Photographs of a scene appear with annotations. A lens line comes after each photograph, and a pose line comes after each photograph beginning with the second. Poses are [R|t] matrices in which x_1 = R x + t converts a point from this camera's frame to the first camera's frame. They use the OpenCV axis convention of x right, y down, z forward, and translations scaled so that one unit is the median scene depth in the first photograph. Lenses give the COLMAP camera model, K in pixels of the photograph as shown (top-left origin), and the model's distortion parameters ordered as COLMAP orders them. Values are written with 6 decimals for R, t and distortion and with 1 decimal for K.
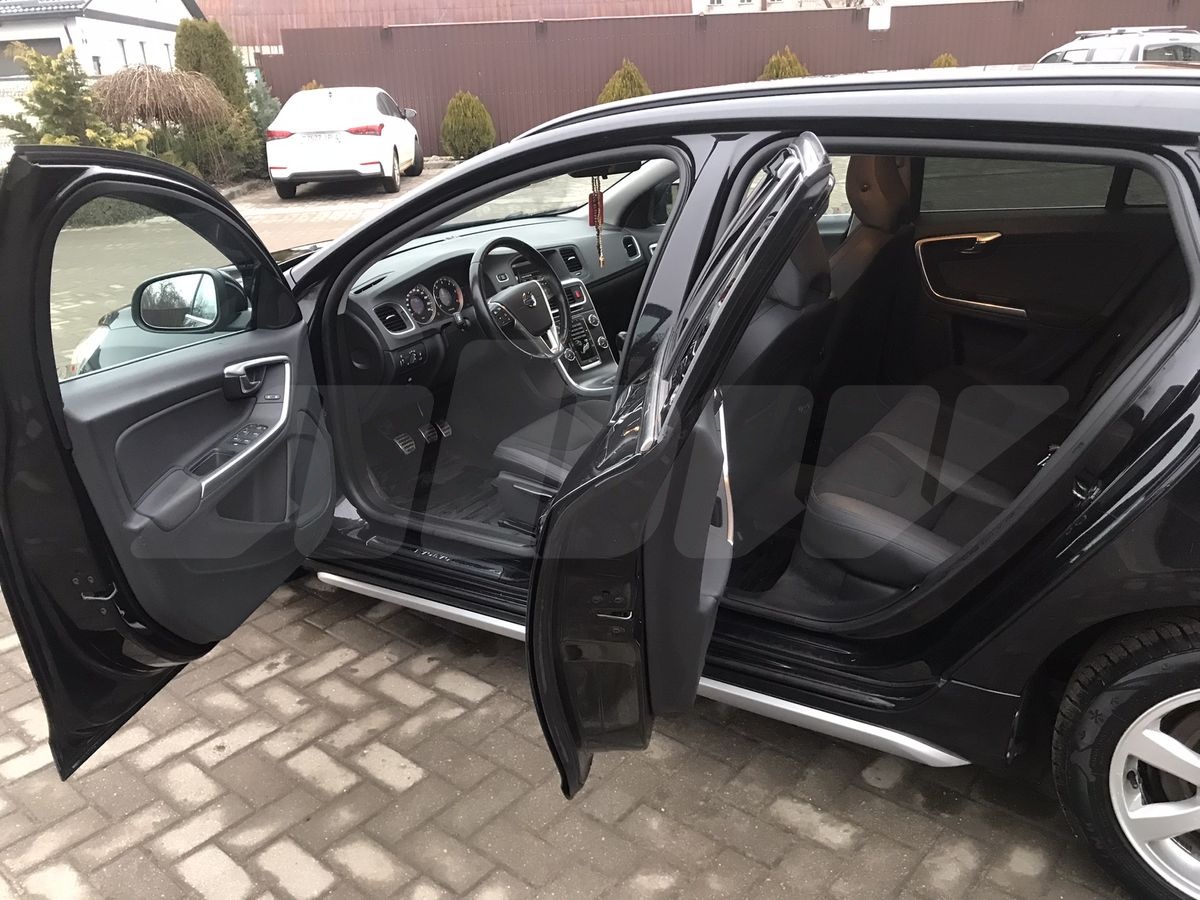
lens RADIAL K [[982.0, 0, 597.5], [0, 982.0, 451.7], [0, 0, 1]] dist [0.004978, 0.007436]
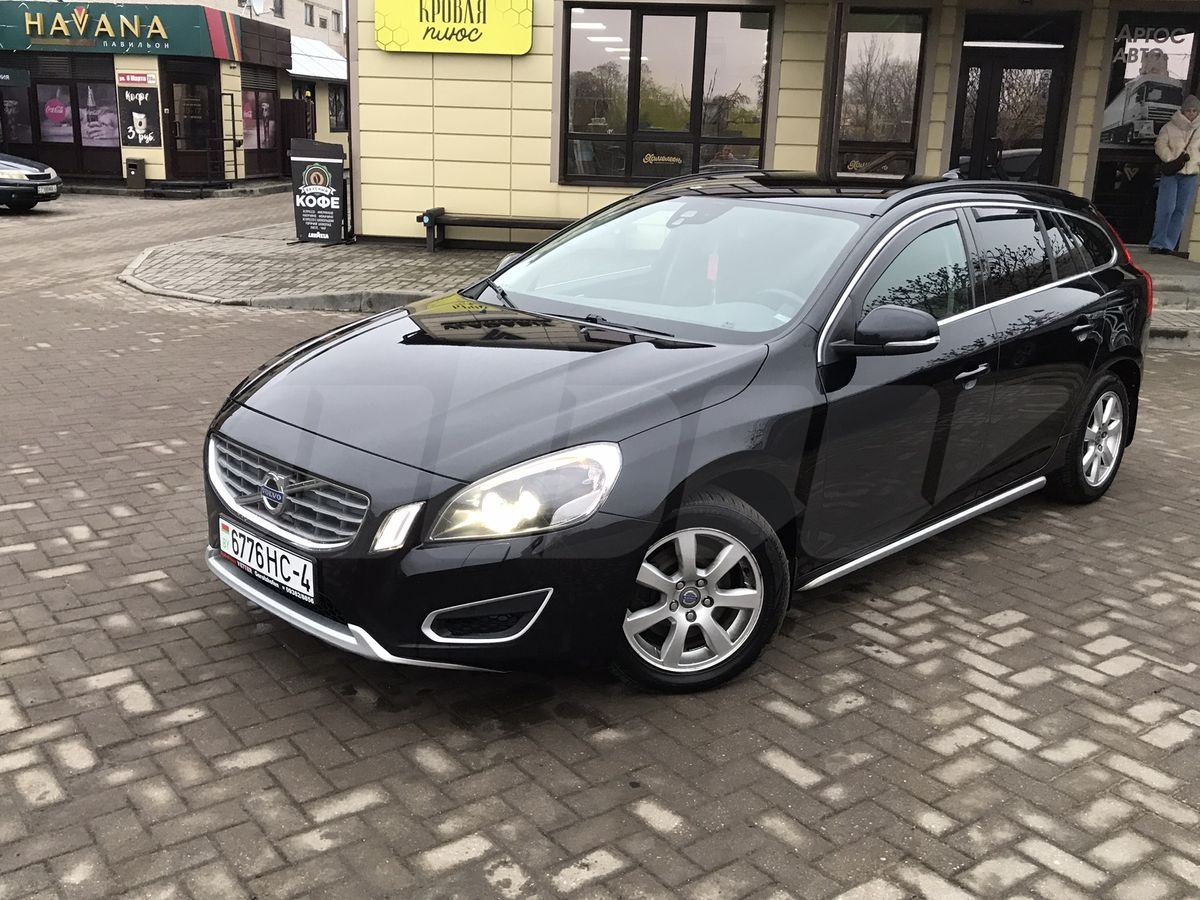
lens RADIAL K [[1153.0, 0, 595.8], [0, 1153.0, 443.5], [0, 0, 1]] dist [0.013856, -0.002191]
pose [[0.219791, -0.204504, 0.953871, -1.927964], [0.308713, 0.942112, 0.130849, -0.346968], [-0.925413, 0.265713, 0.270201, 1.002682]]
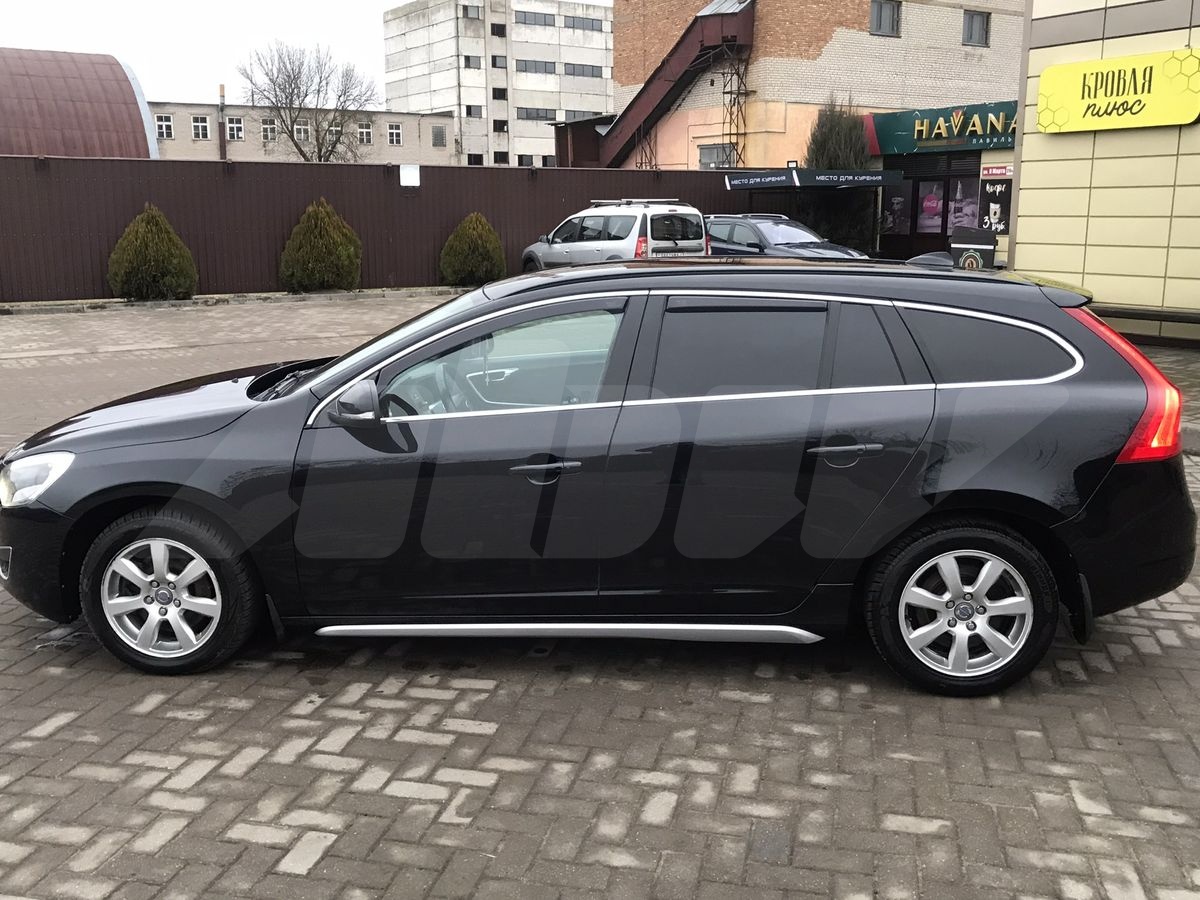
lens RADIAL K [[1144.7, 0, 597.2], [0, 1144.7, 446.5], [0, 0, 1]] dist [0.014153, -0.001252]
pose [[0.888328, -0.055940, 0.455789, -0.754991], [0.132040, 0.981752, -0.136853, 0.170198], [-0.439816, 0.181752, 0.879504, -0.583775]]
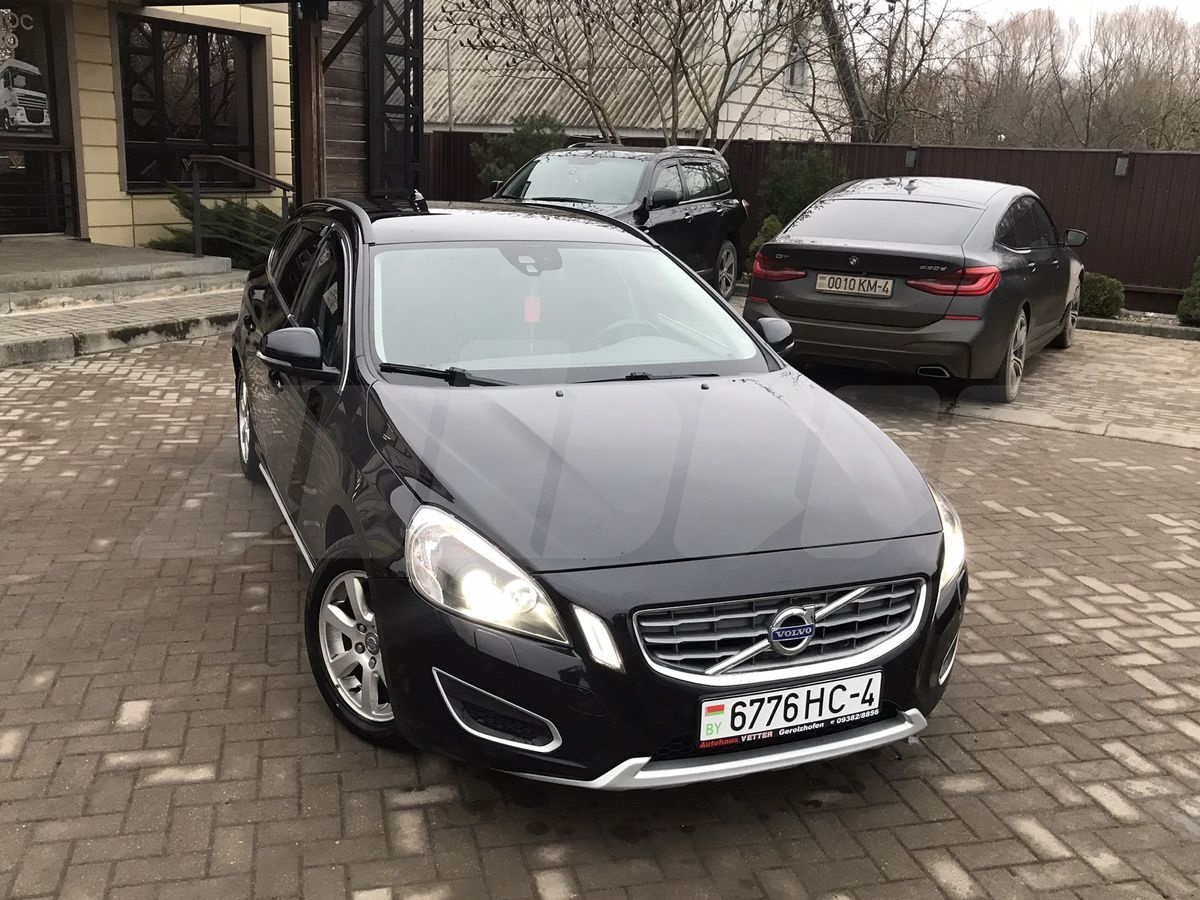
lens RADIAL K [[1141.7, 0, 596.5], [0, 1141.7, 442.6], [0, 0, 1]] dist [0.016348, -0.002040]
pose [[-0.814980, -0.133460, 0.563912, -1.183065], [0.201080, 0.847527, 0.491188, -1.034561], [-0.543484, 0.513699, -0.663881, 2.567792]]
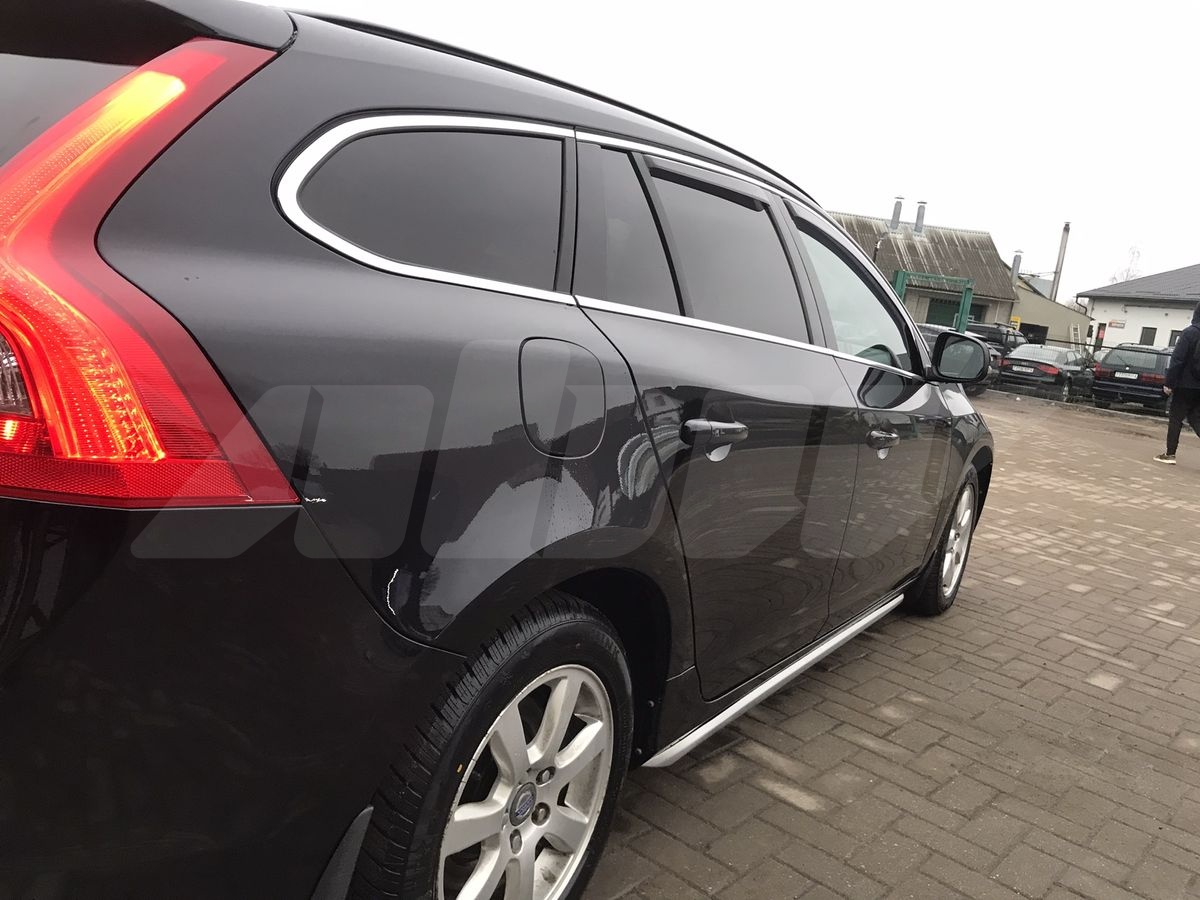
lens RADIAL K [[984.7, 0, 593.8], [0, 984.7, 451.2], [0, 0, 1]] dist [0.007354, 0.020127]
pose [[-0.024867, 0.209589, -0.977473, 1.433143], [-0.479754, 0.855322, 0.195602, -0.340995], [0.877050, 0.473811, 0.079282, 1.174176]]
